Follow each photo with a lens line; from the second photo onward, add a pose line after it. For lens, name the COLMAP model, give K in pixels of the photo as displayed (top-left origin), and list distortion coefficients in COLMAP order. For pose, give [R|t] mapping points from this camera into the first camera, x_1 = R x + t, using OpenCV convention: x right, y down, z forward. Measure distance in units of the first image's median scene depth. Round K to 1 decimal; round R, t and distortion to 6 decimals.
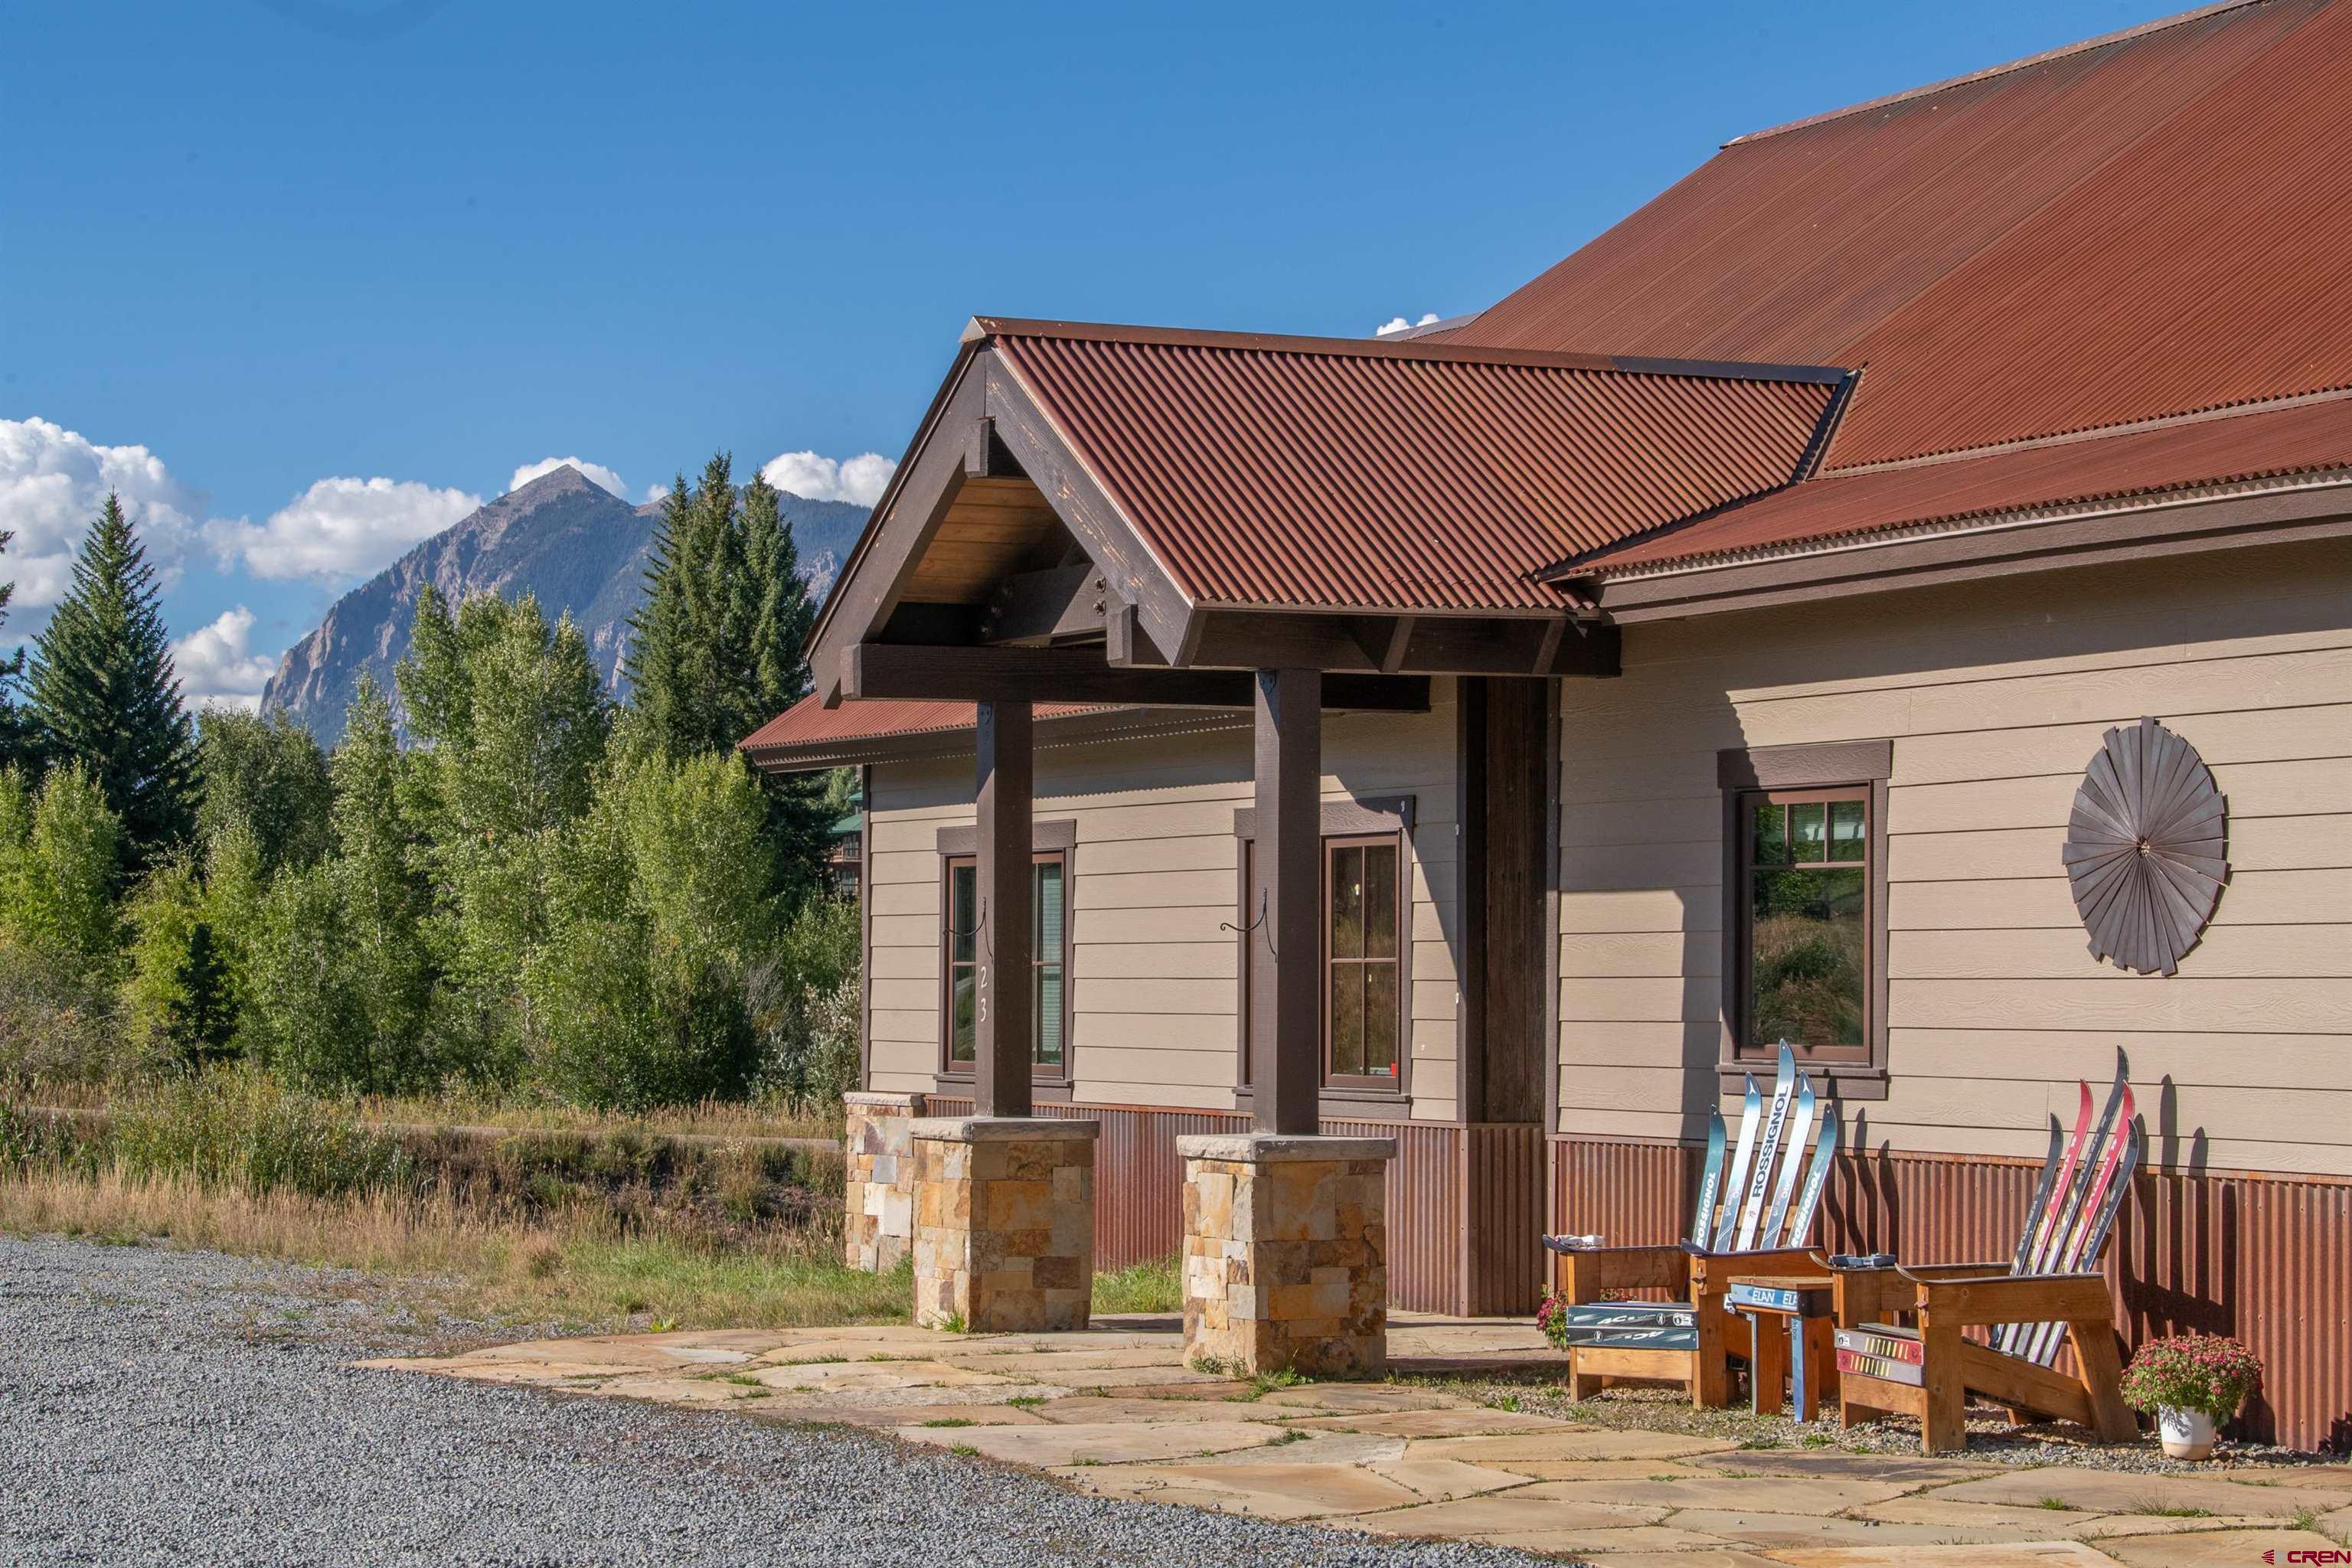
lens RADIAL K [[4768.6, 0, 1177.5], [0, 4768.6, 785.6], [0, 0, 1]] dist [0.240943, 0.000000]
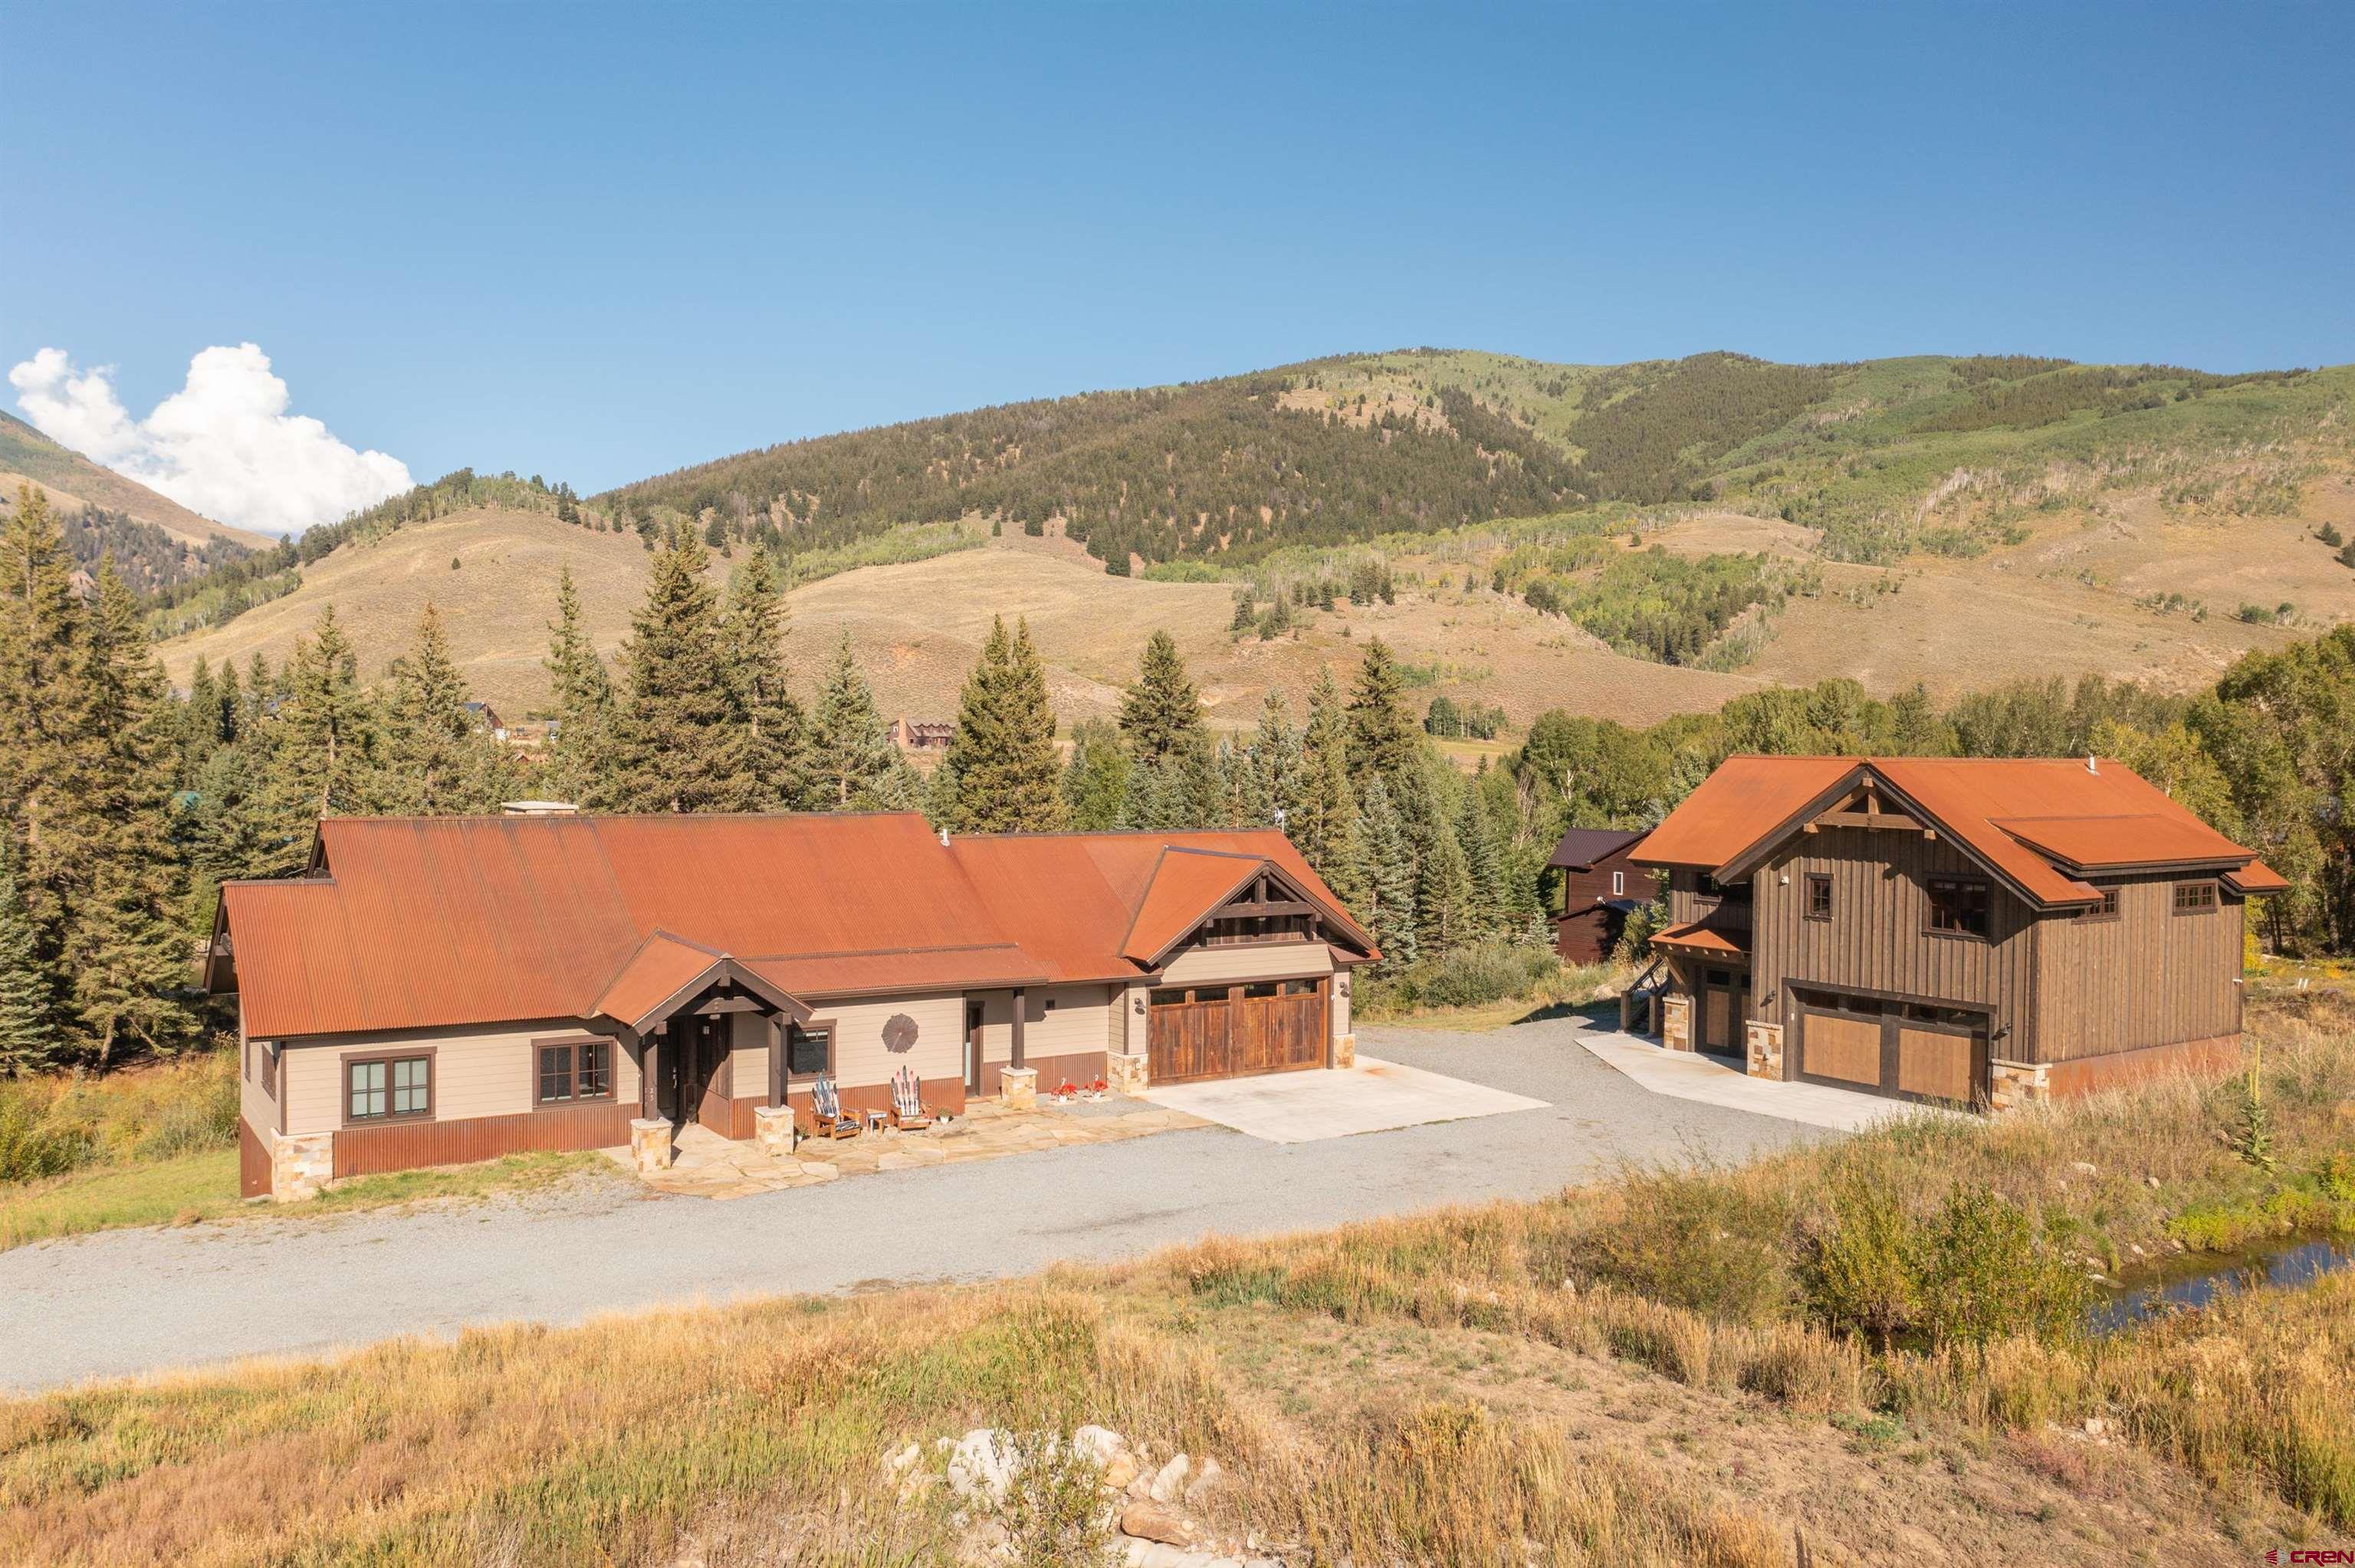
lens RADIAL K [[1855.0, 0, 1170.0], [0, 1855.0, 771.7], [0, 0, 1]] dist [-0.008482, 0.002333]
pose [[-0.094639, -0.021352, 0.995283, -1.495199], [-0.055692, 0.998318, 0.016122, -0.258681], [-0.993953, -0.053903, -0.095669, 0.582892]]
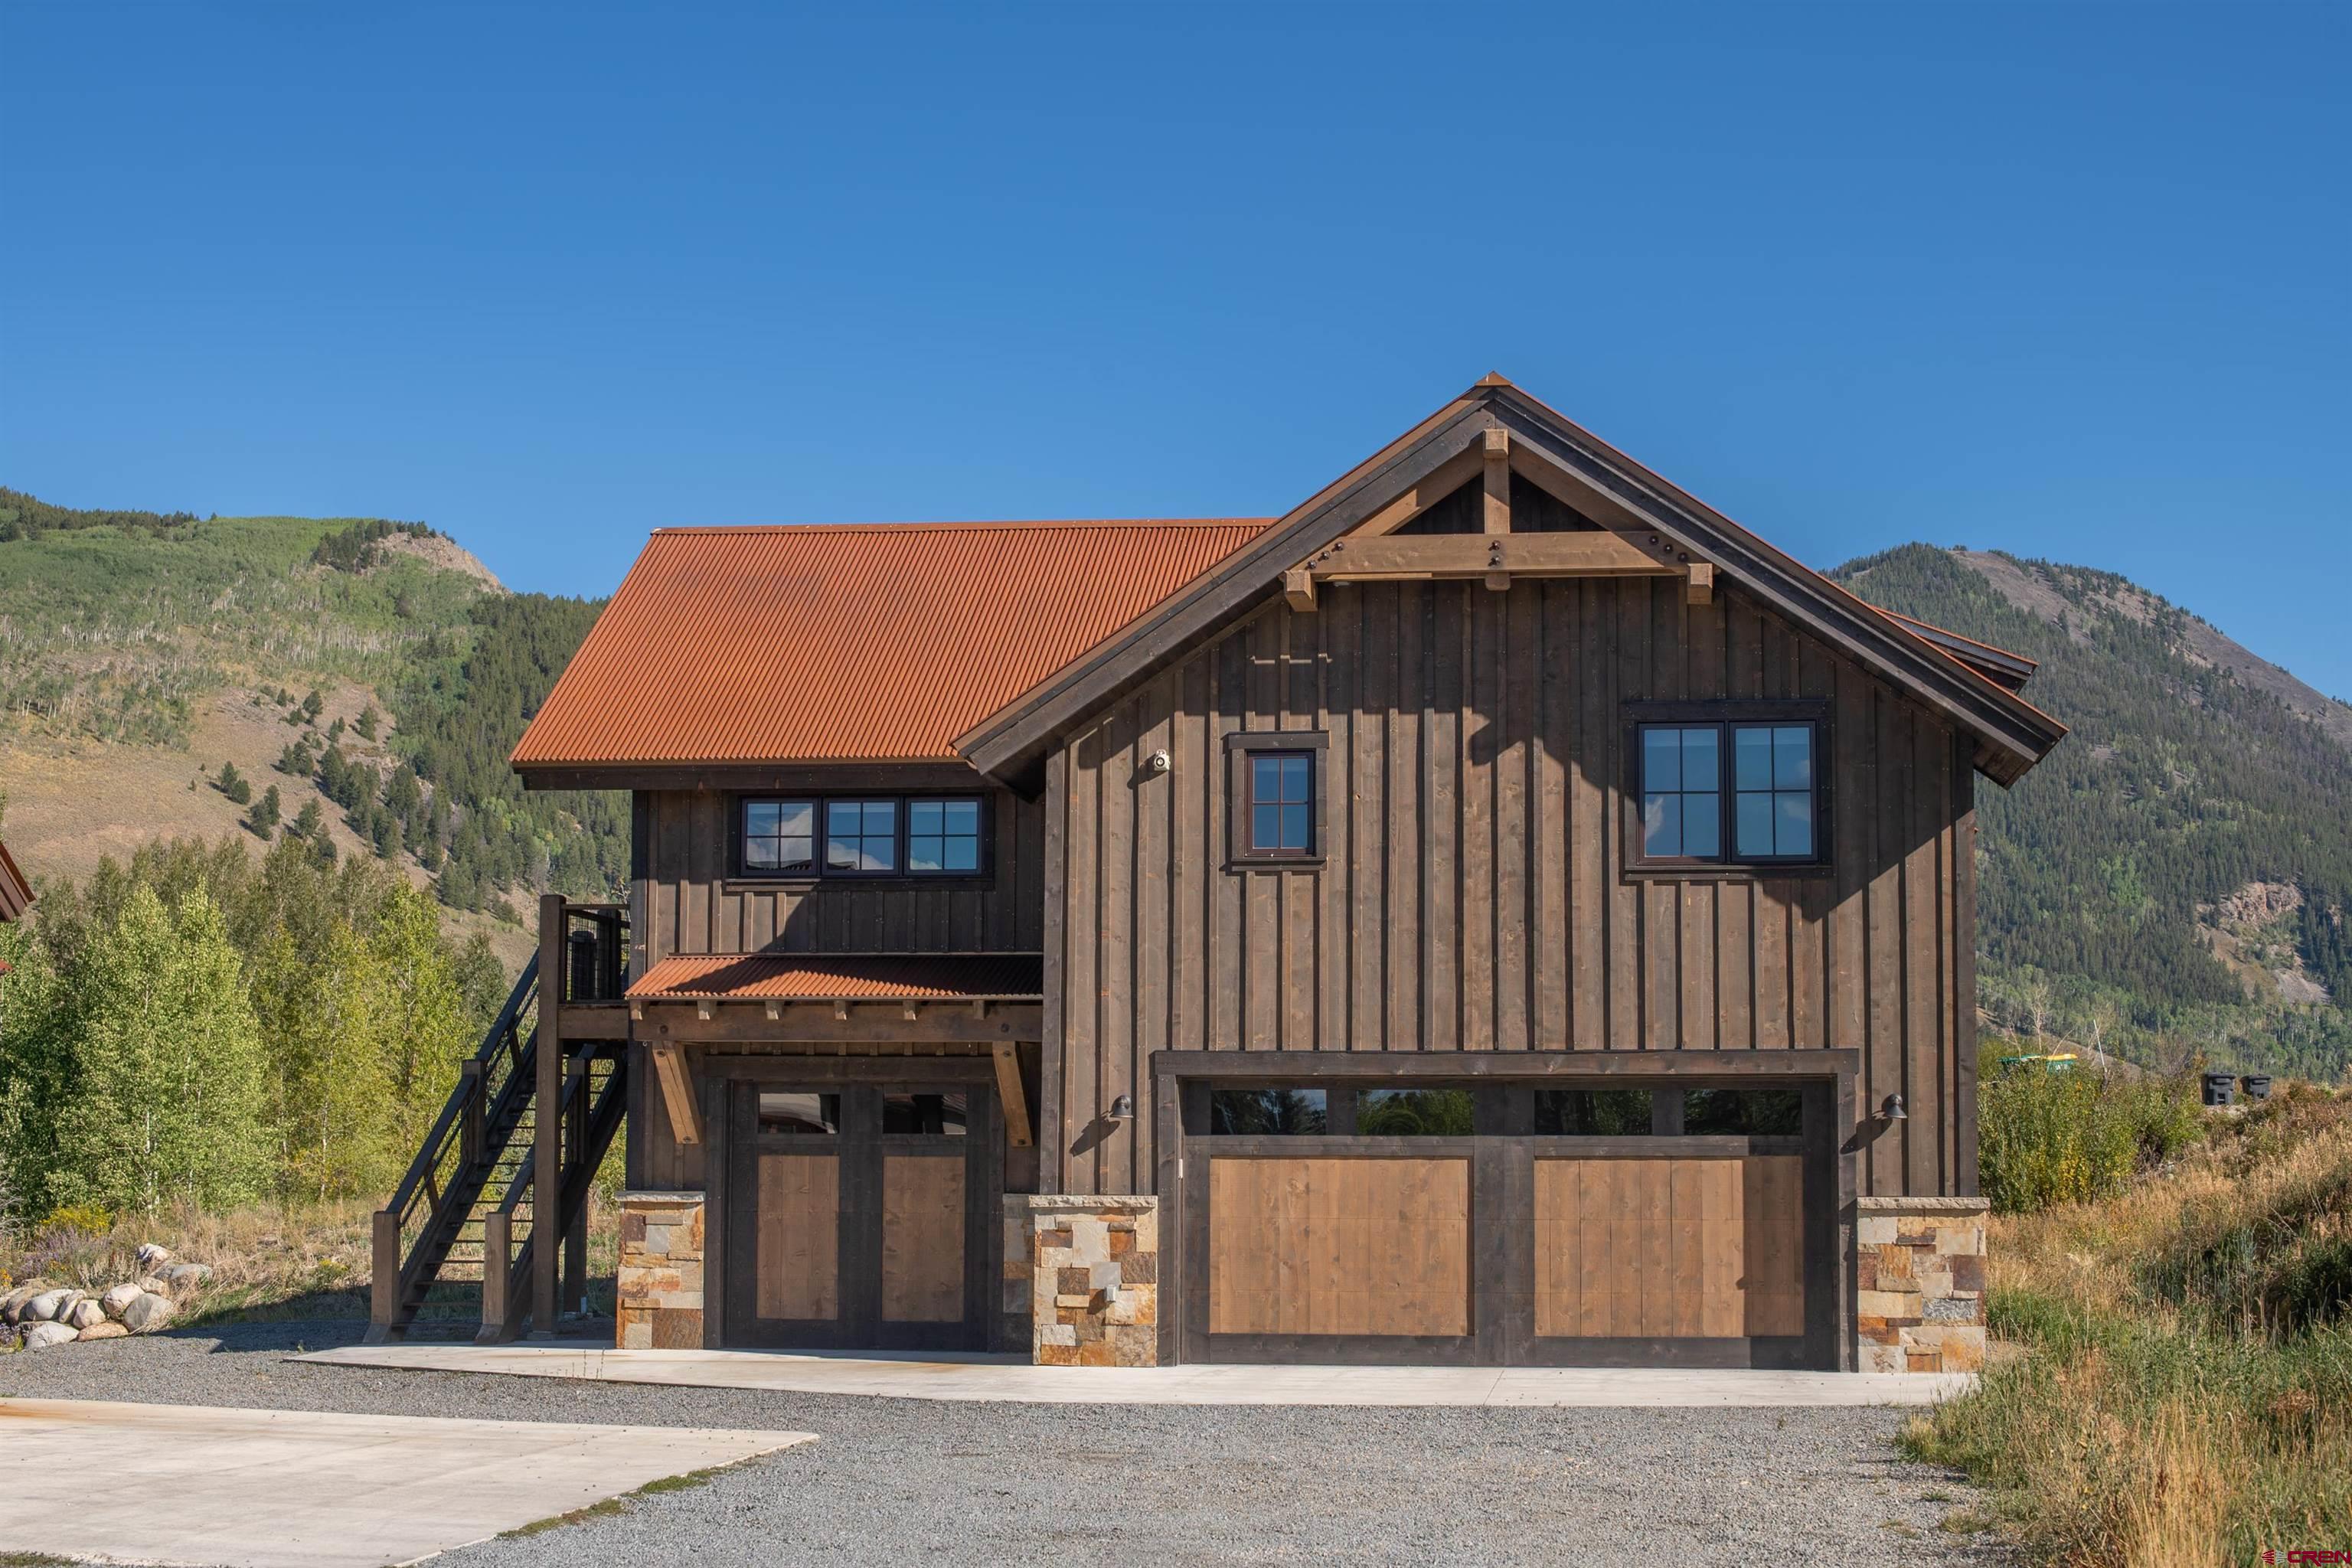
lens RADIAL K [[3471.0, 0, 1188.0], [0, 3471.0, 790.5], [0, 0, 1]] dist [-0.123265, 0.000000]
pose [[-0.806877, 0.055189, 0.588136, -0.402456], [-0.036089, 0.989161, -0.142331, 0.021639], [-0.589617, -0.136069, -0.796139, 0.710752]]
